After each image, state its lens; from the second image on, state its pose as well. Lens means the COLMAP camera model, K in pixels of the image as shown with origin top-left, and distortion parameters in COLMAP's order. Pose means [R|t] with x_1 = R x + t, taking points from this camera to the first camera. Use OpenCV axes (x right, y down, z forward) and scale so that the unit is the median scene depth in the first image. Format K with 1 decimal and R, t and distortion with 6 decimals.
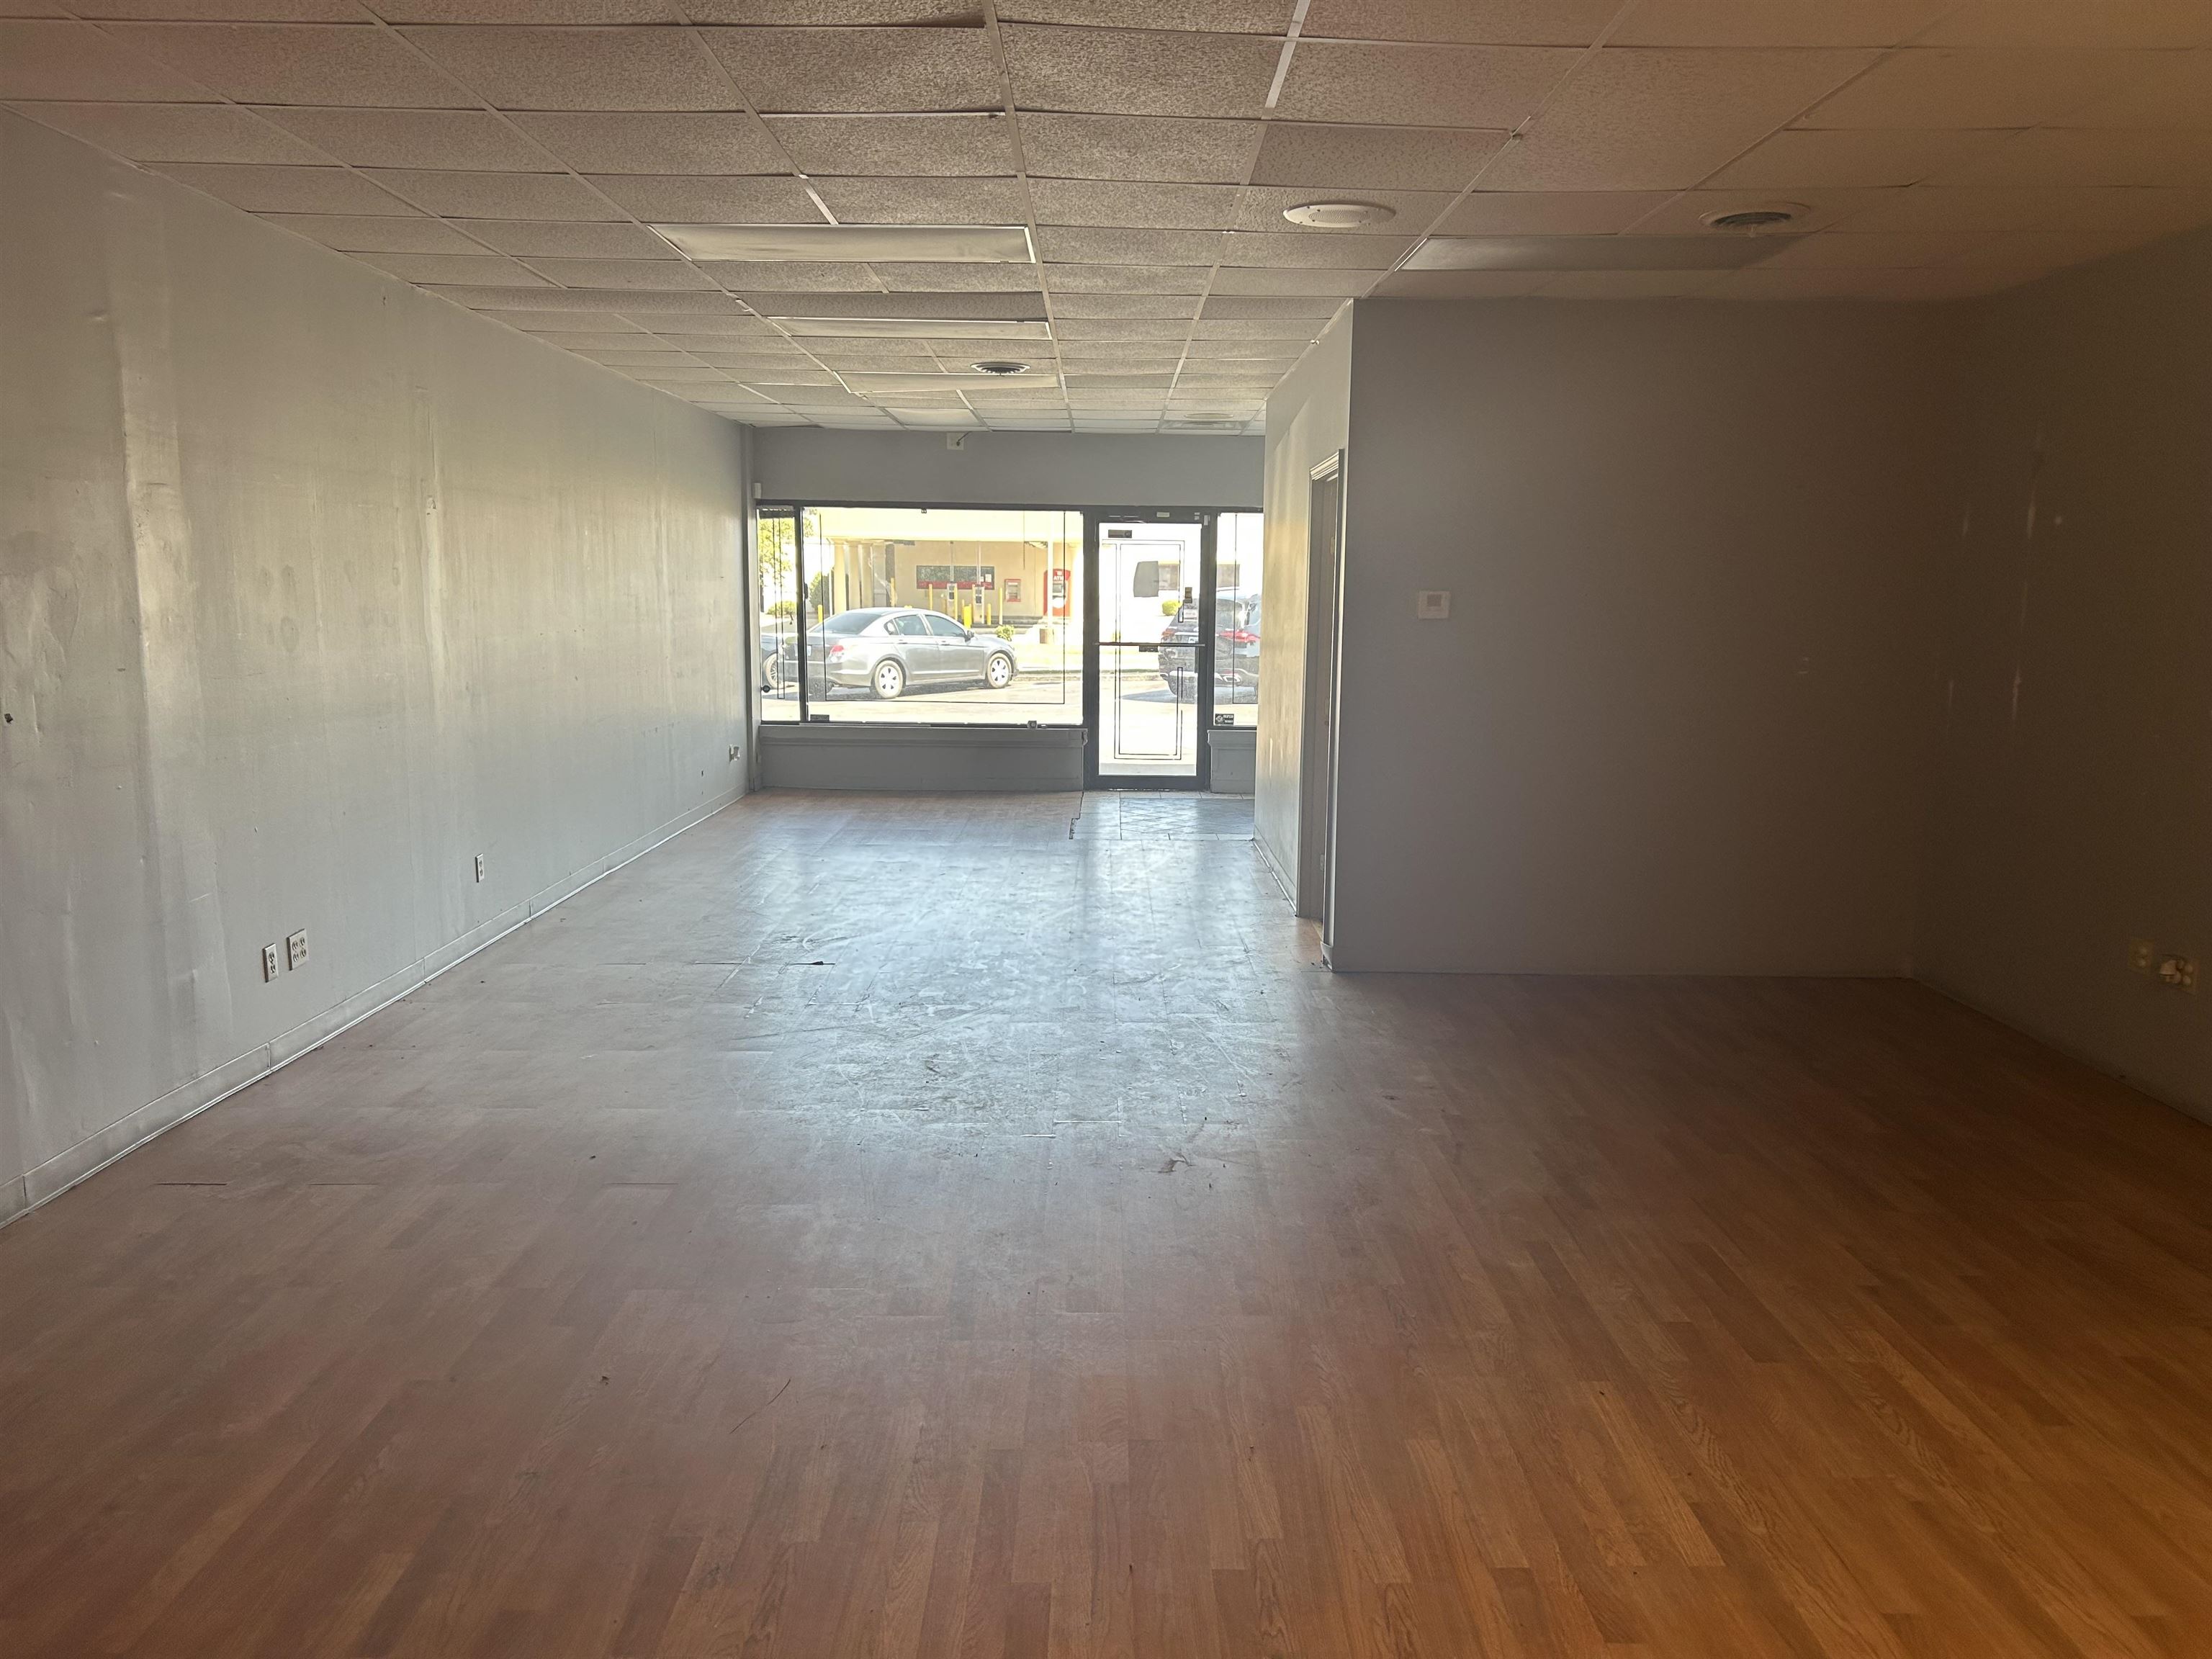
lens RADIAL K [[1642.6, 0, 1103.5], [0, 1642.6, 842.2], [0, 0, 1]] dist [0.038287, -0.028286]
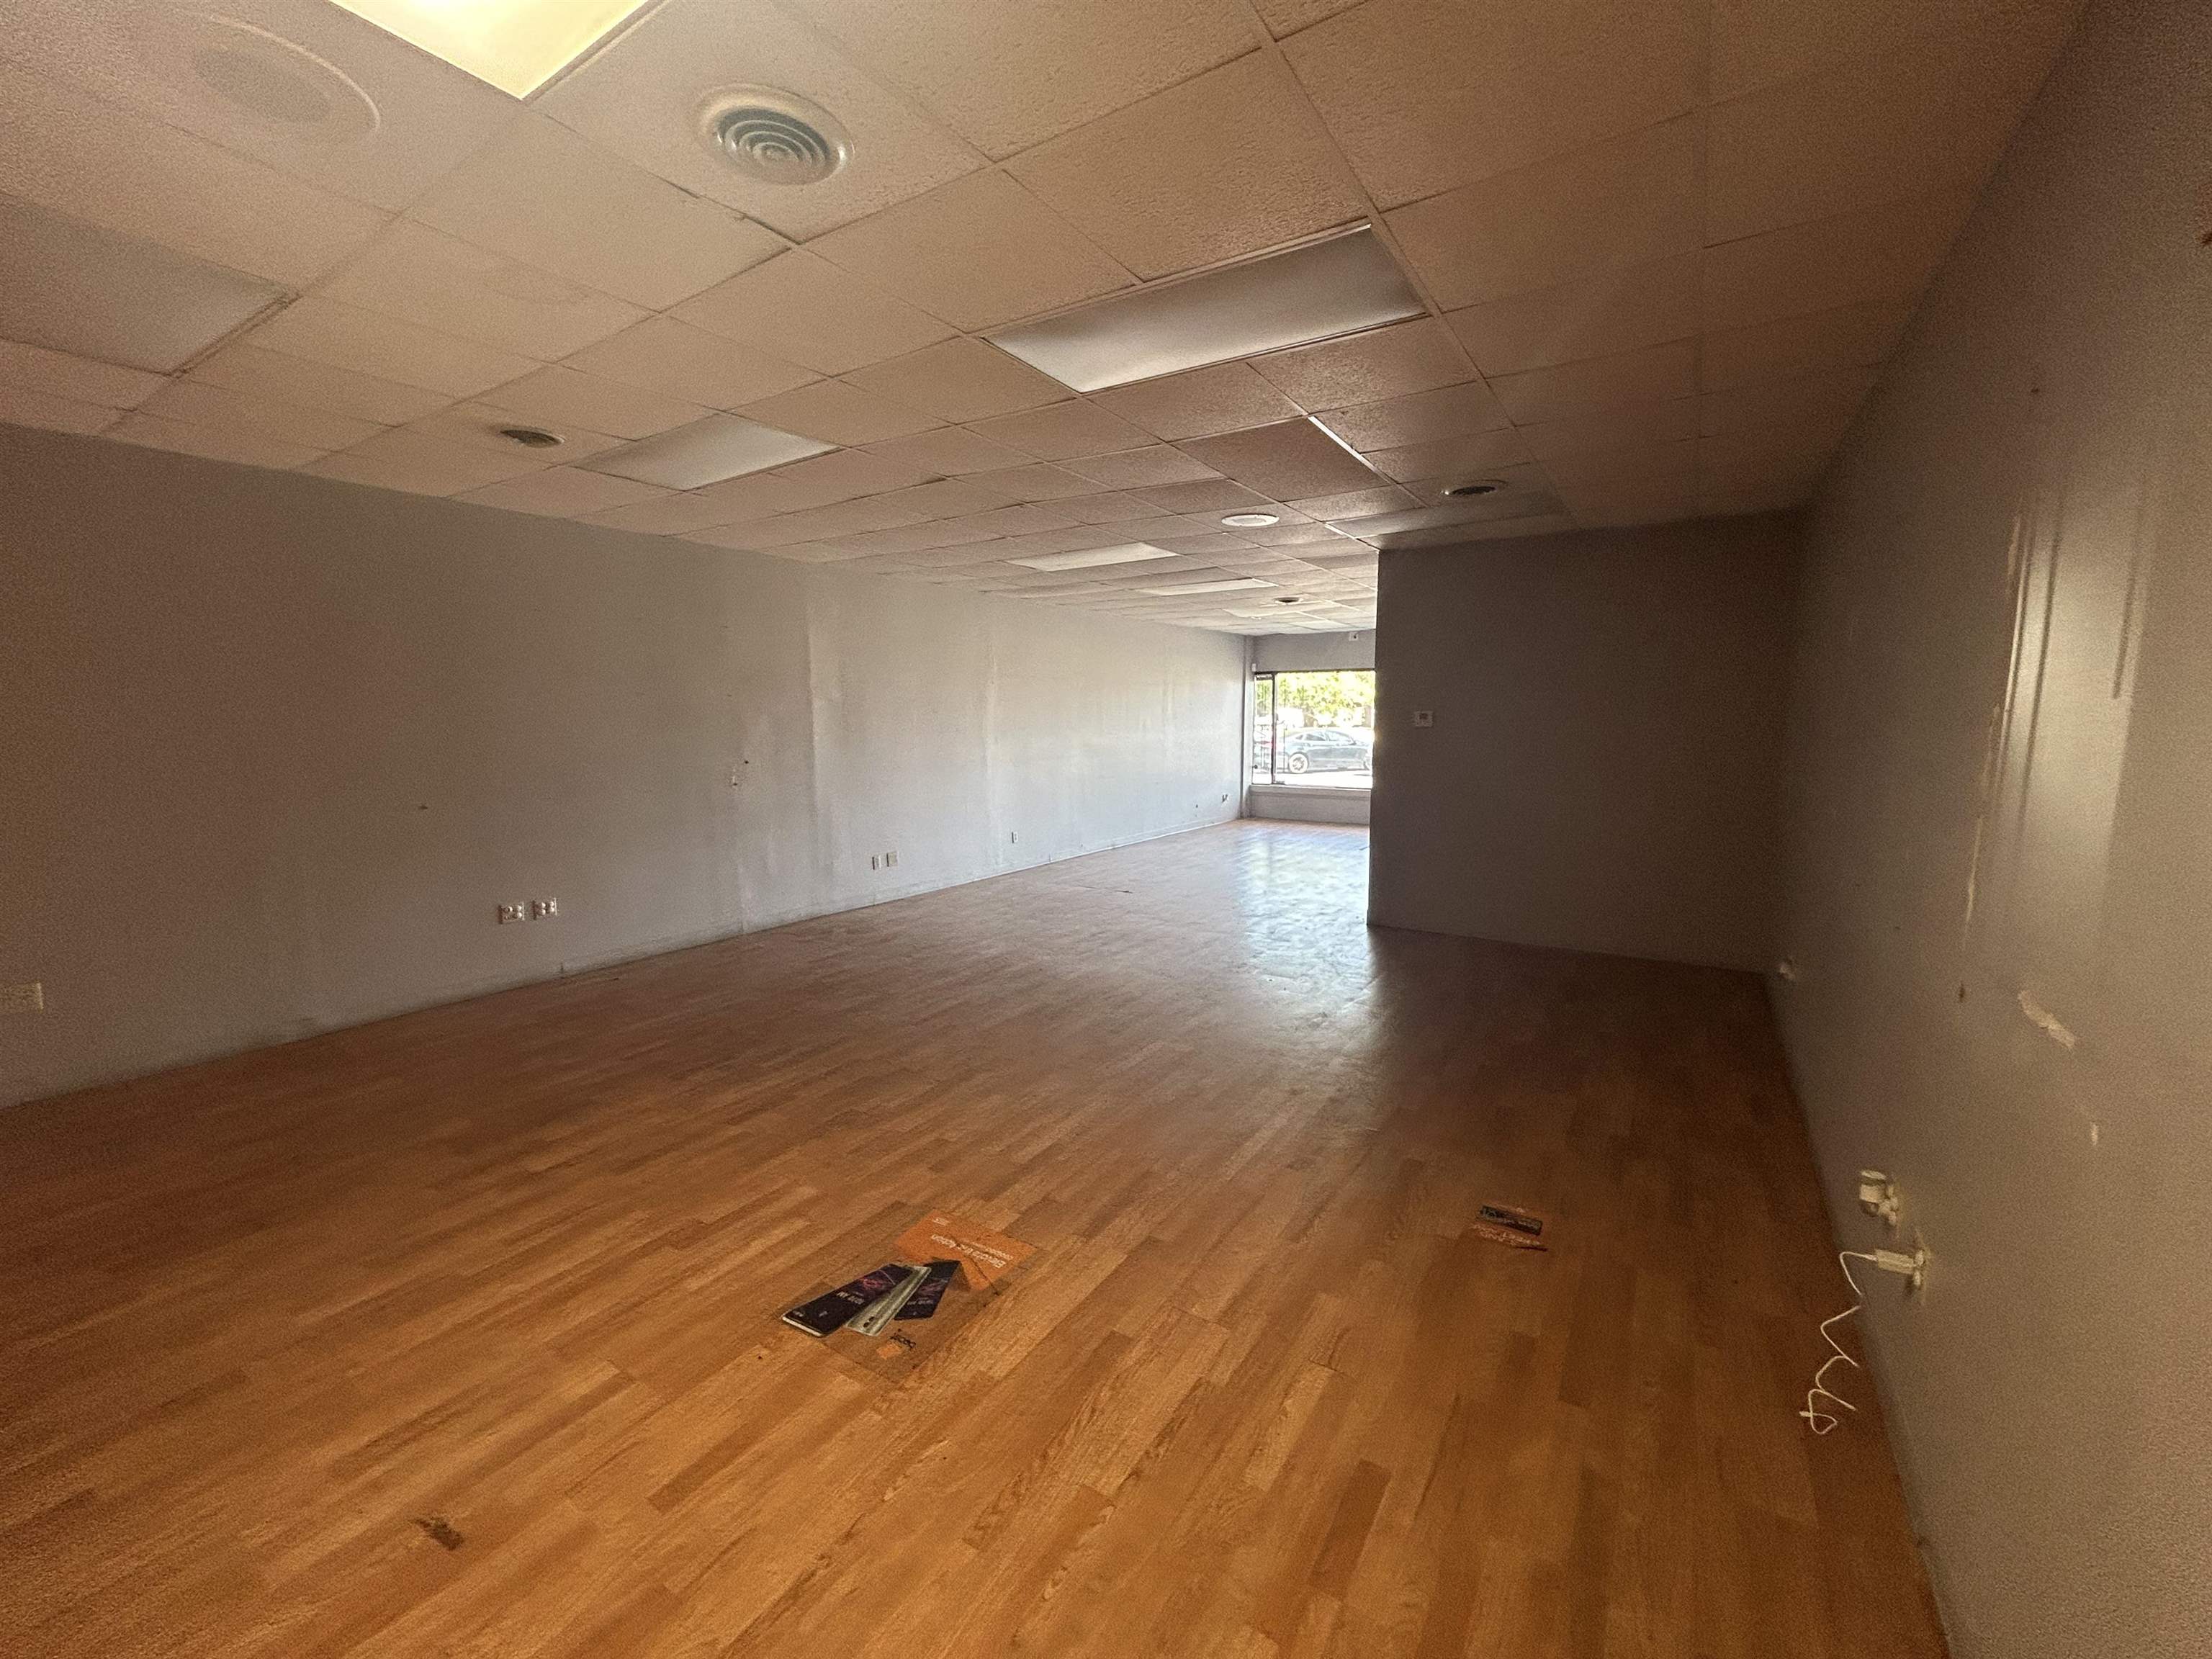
lens RADIAL K [[881.9, 0, 1103.1], [0, 881.9, 816.2], [0, 0, 1]] dist [-0.001061, -0.000009]
pose [[0.834038, 0.050310, -0.549409, 0.506403], [-0.073447, 0.997095, -0.020191, 0.003526], [0.546797, 0.057192, 0.835310, 0.042680]]
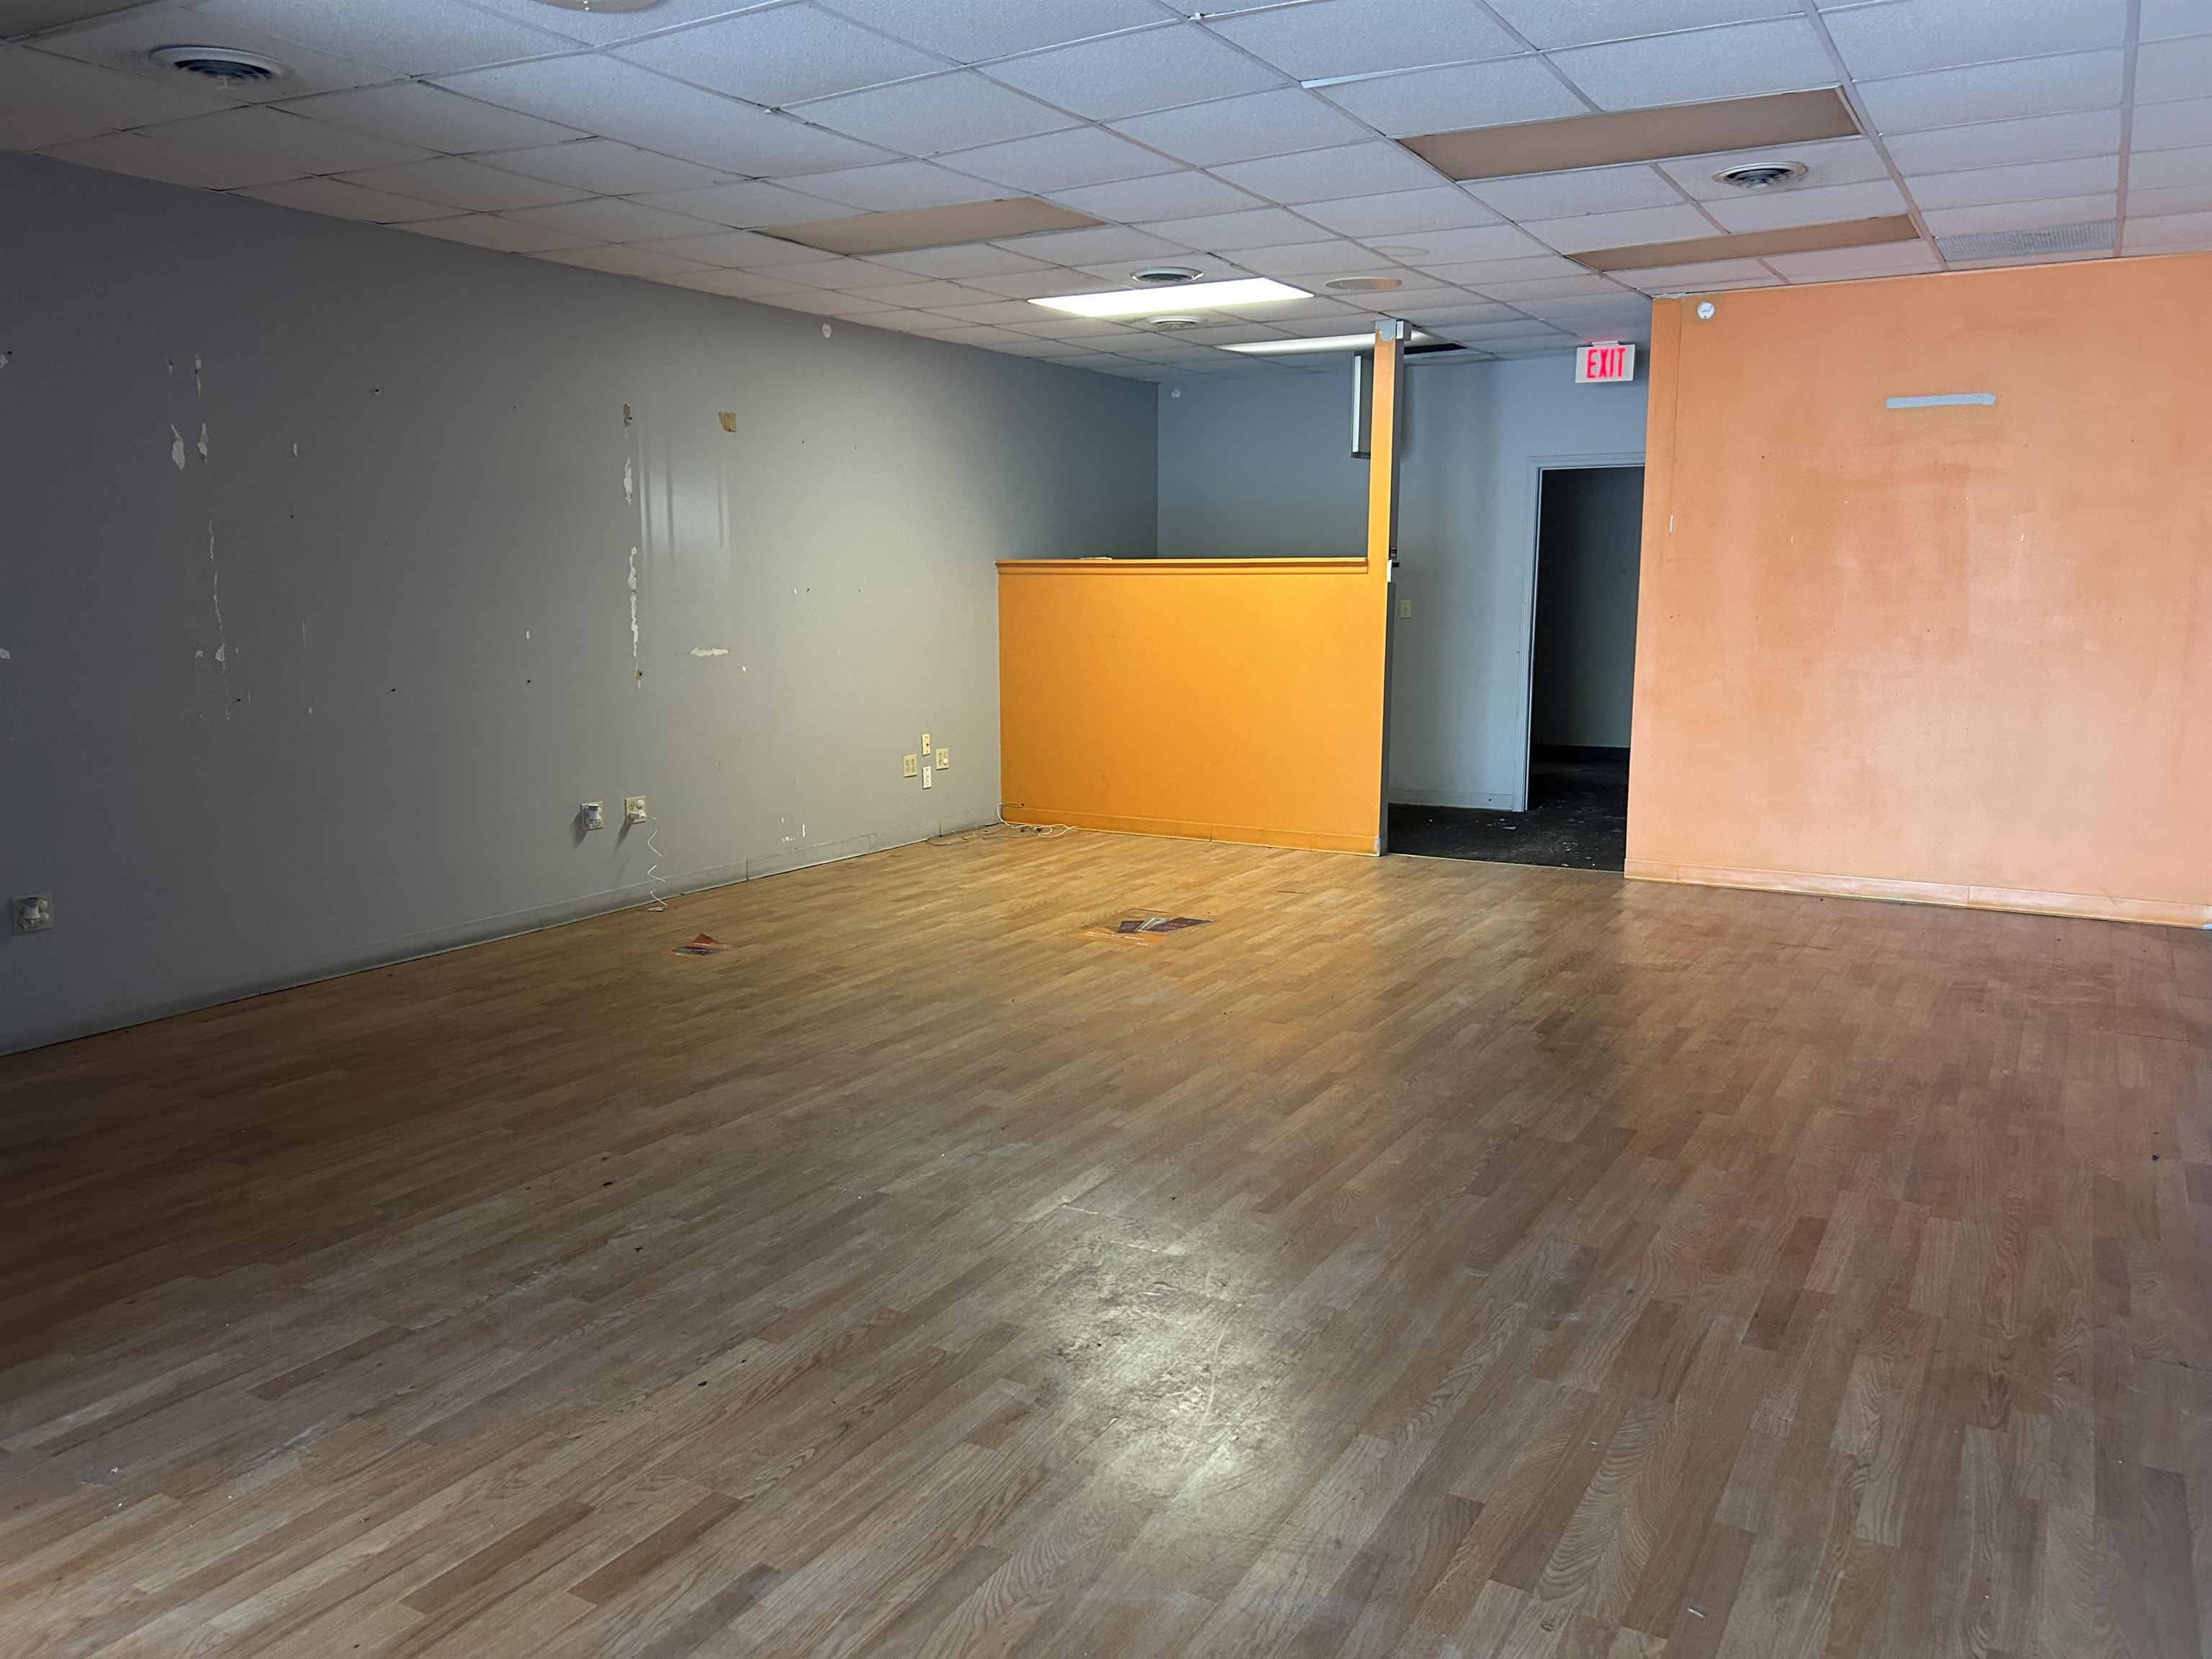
lens RADIAL K [[1642.6, 0, 1103.5], [0, 1642.6, 842.2], [0, 0, 1]] dist [0.038287, -0.028286]
pose [[-0.860451, -0.091201, 0.501304, -0.371675], [0.072656, 0.951836, 0.297873, -0.197151], [-0.504326, 0.292728, -0.812383, 1.343771]]
